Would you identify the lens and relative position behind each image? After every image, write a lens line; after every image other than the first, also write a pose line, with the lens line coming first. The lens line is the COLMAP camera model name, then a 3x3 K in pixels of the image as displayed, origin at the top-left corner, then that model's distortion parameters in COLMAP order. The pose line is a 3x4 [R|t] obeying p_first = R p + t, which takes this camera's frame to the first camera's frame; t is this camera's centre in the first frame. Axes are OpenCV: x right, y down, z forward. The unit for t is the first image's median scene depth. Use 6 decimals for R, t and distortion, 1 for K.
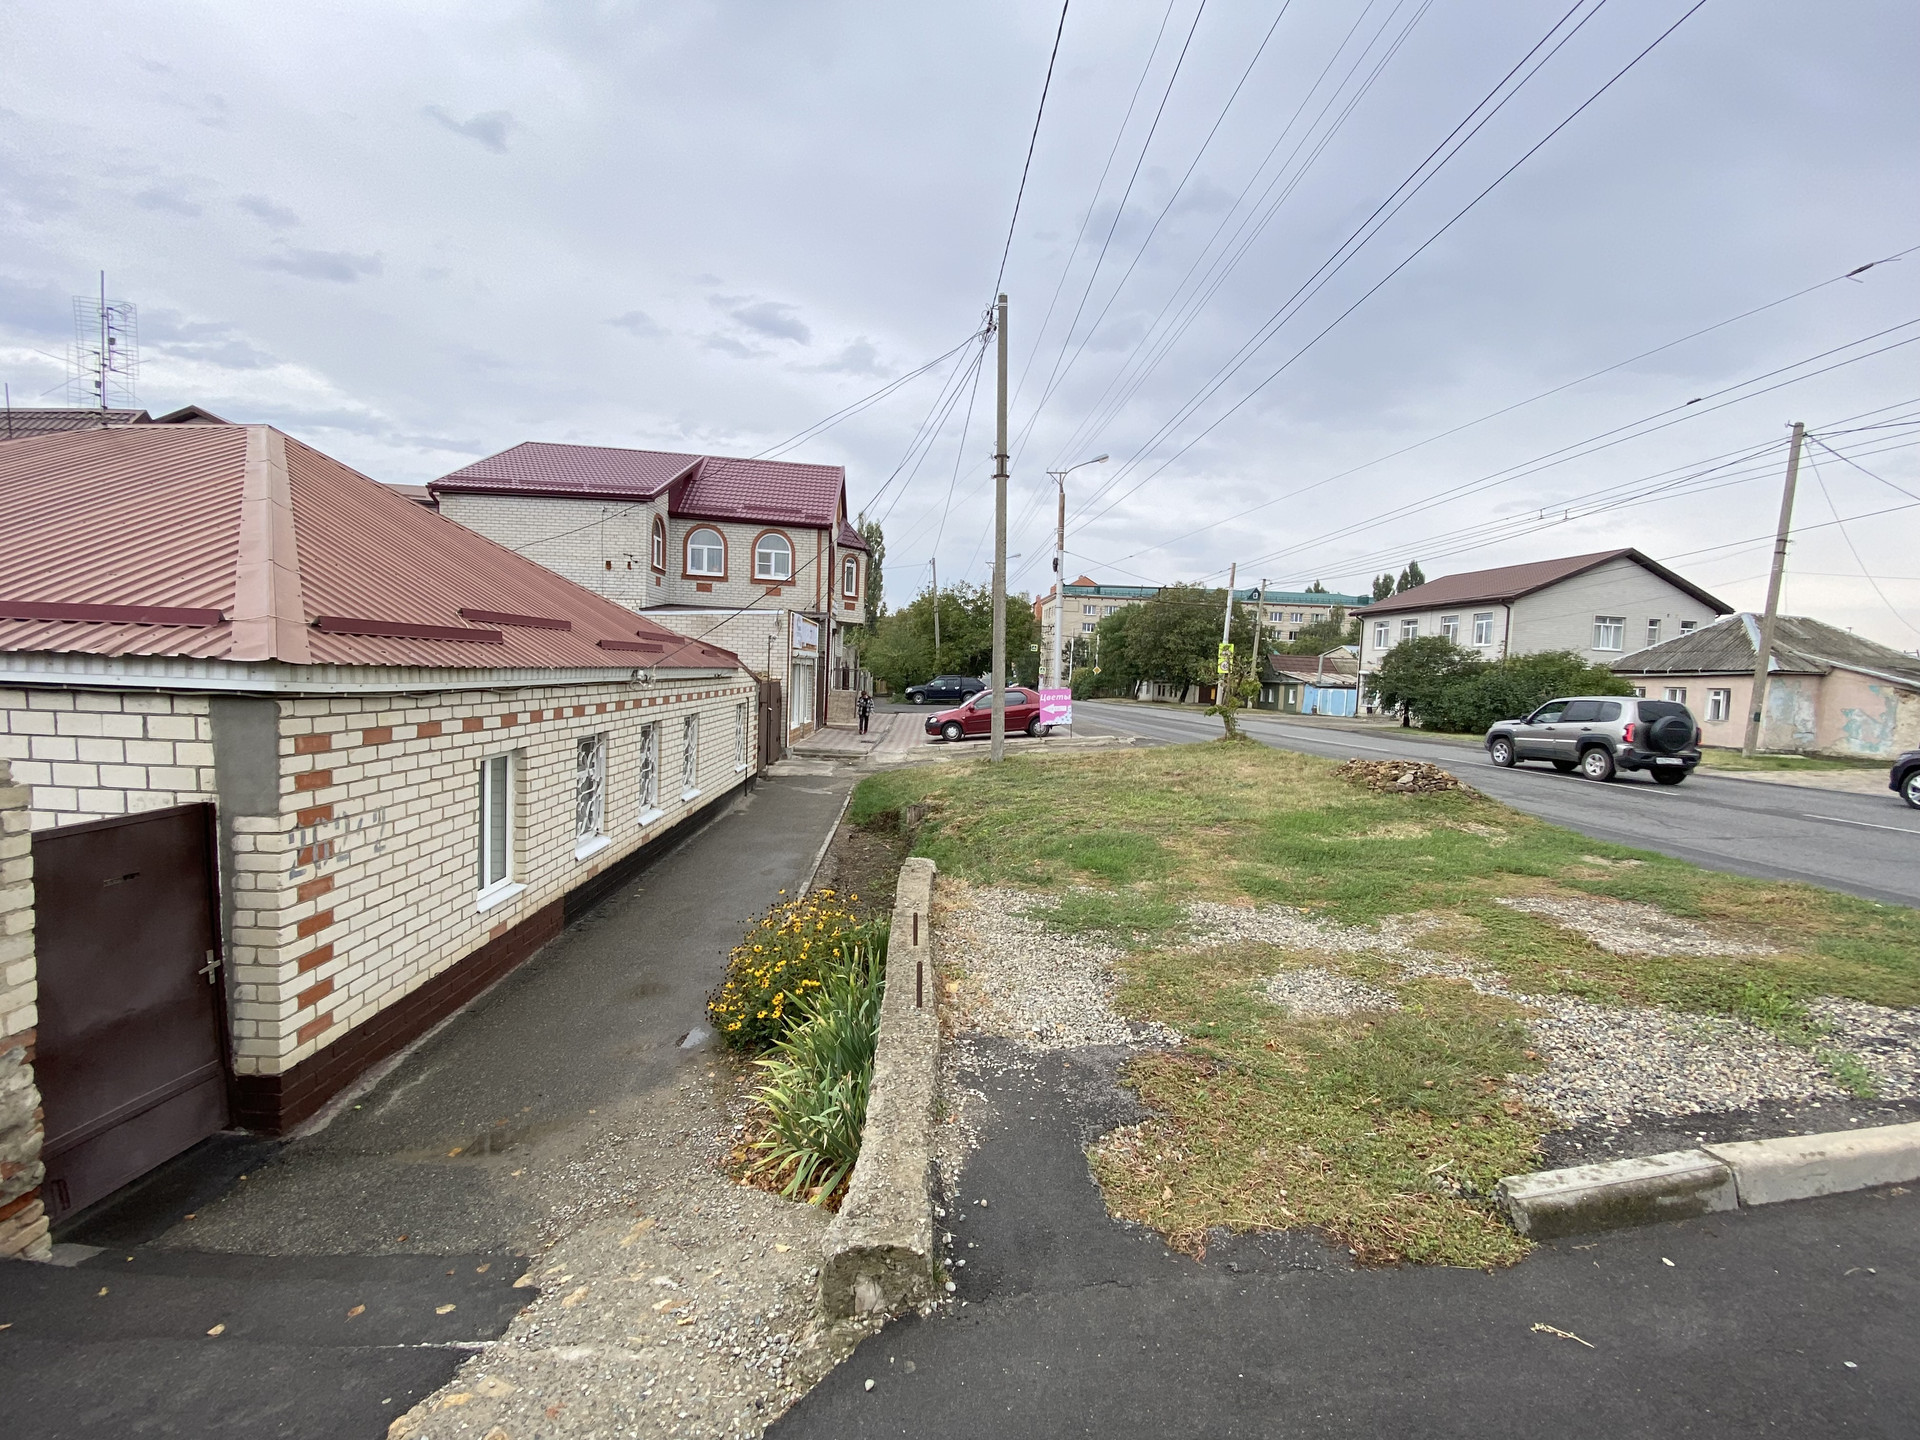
lens RADIAL K [[765.0, 0, 966.9], [0, 765.0, 714.5], [0, 0, 1]] dist [0.038772, -0.035603]
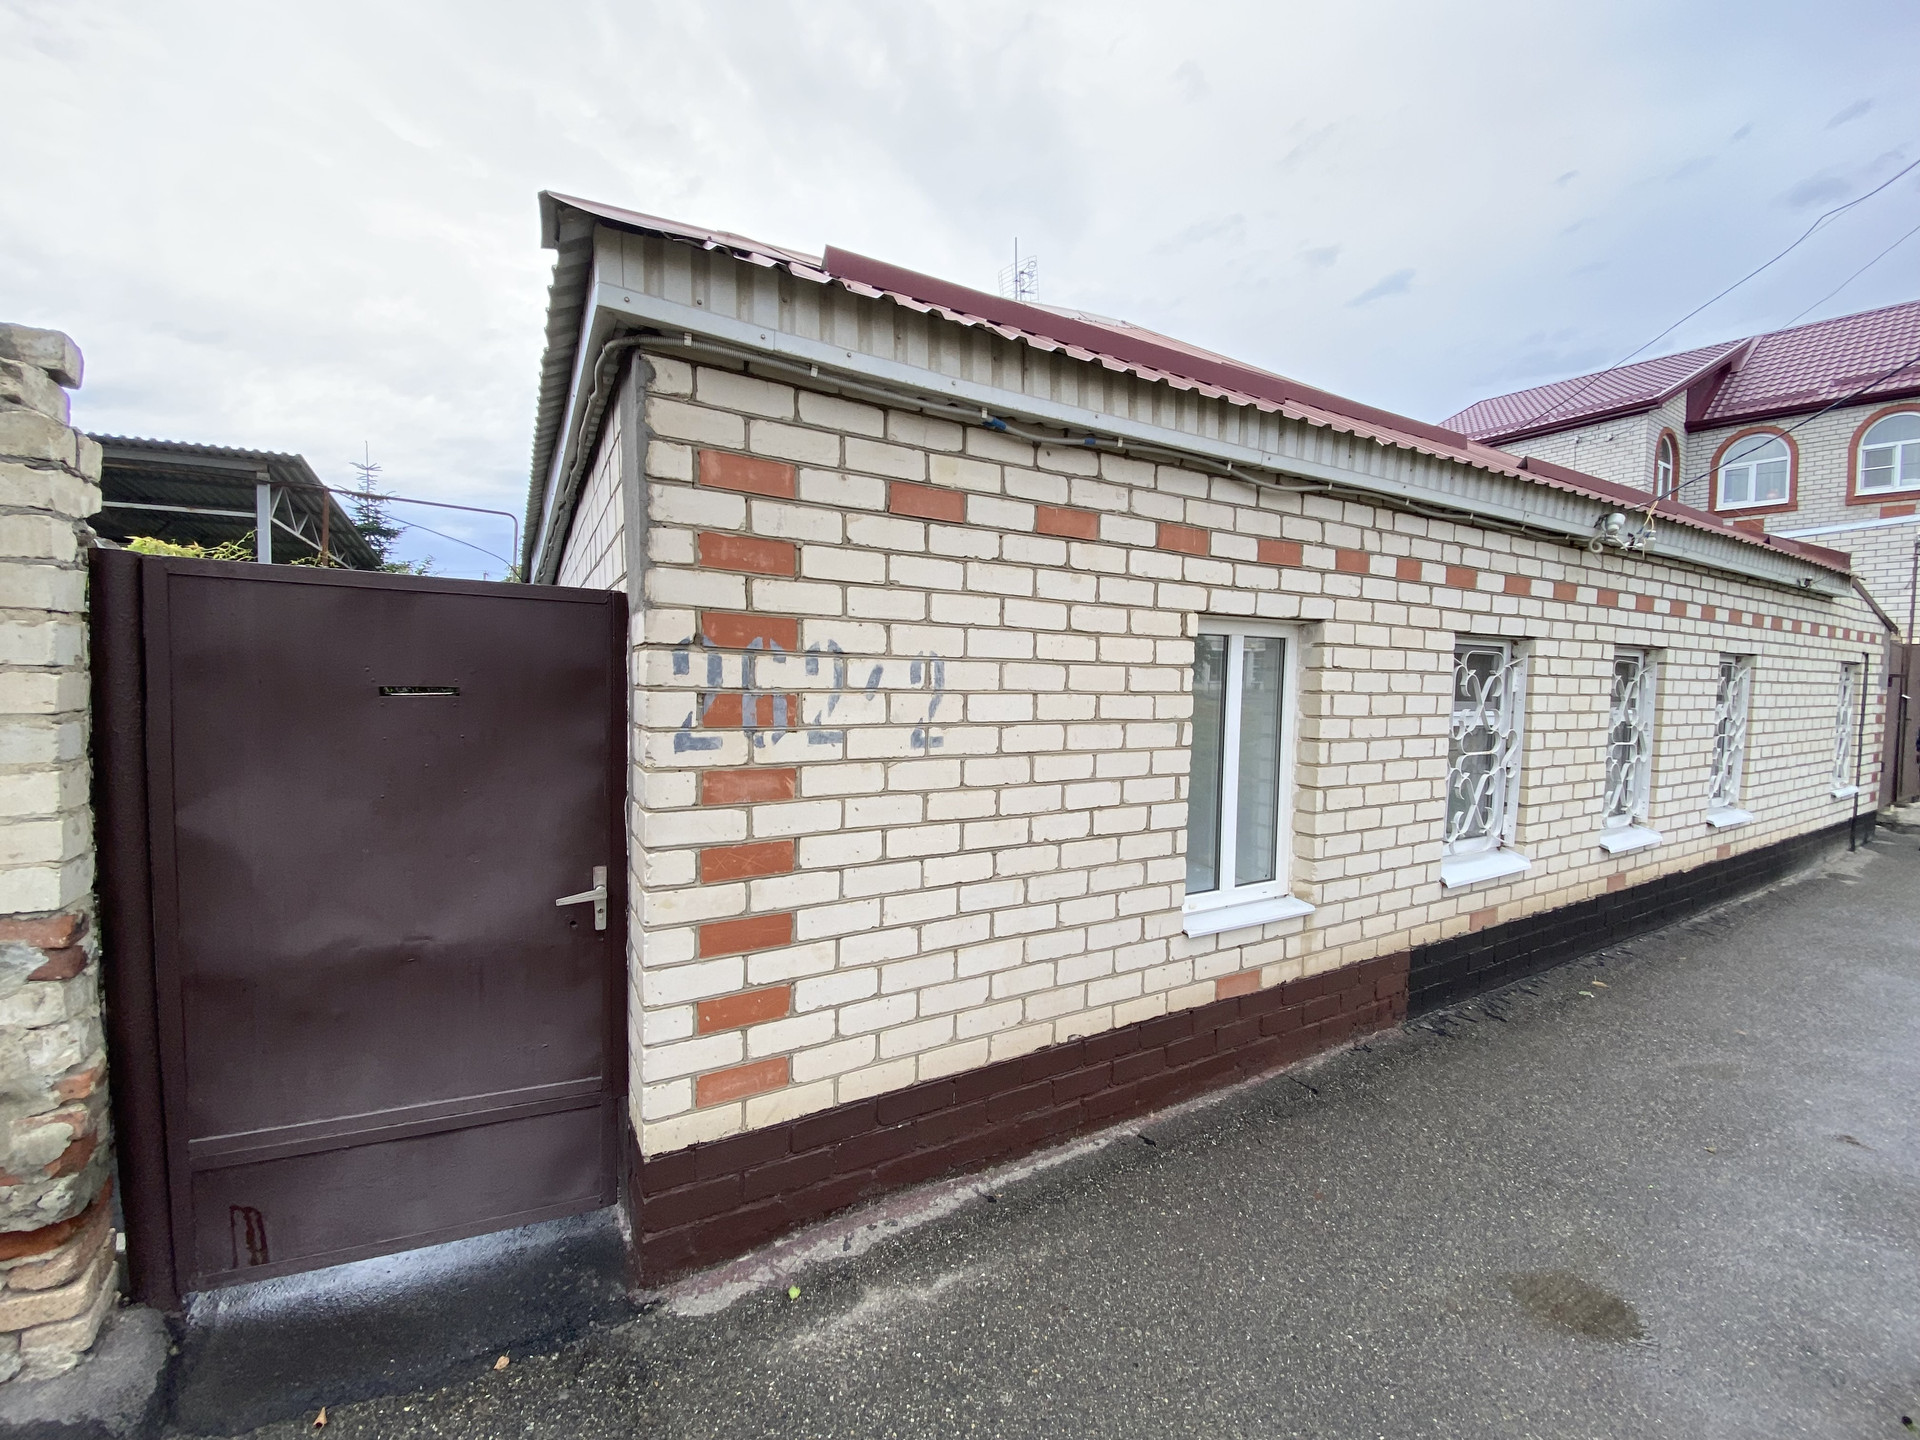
lens RADIAL K [[765.0, 0, 966.9], [0, 765.0, 714.5], [0, 0, 1]] dist [0.038772, -0.035603]
pose [[0.443775, 0.015826, -0.895999, -0.298273], [-0.050233, 0.998711, -0.007239, 0.146379], [0.894729, 0.048221, 0.443998, 0.747004]]
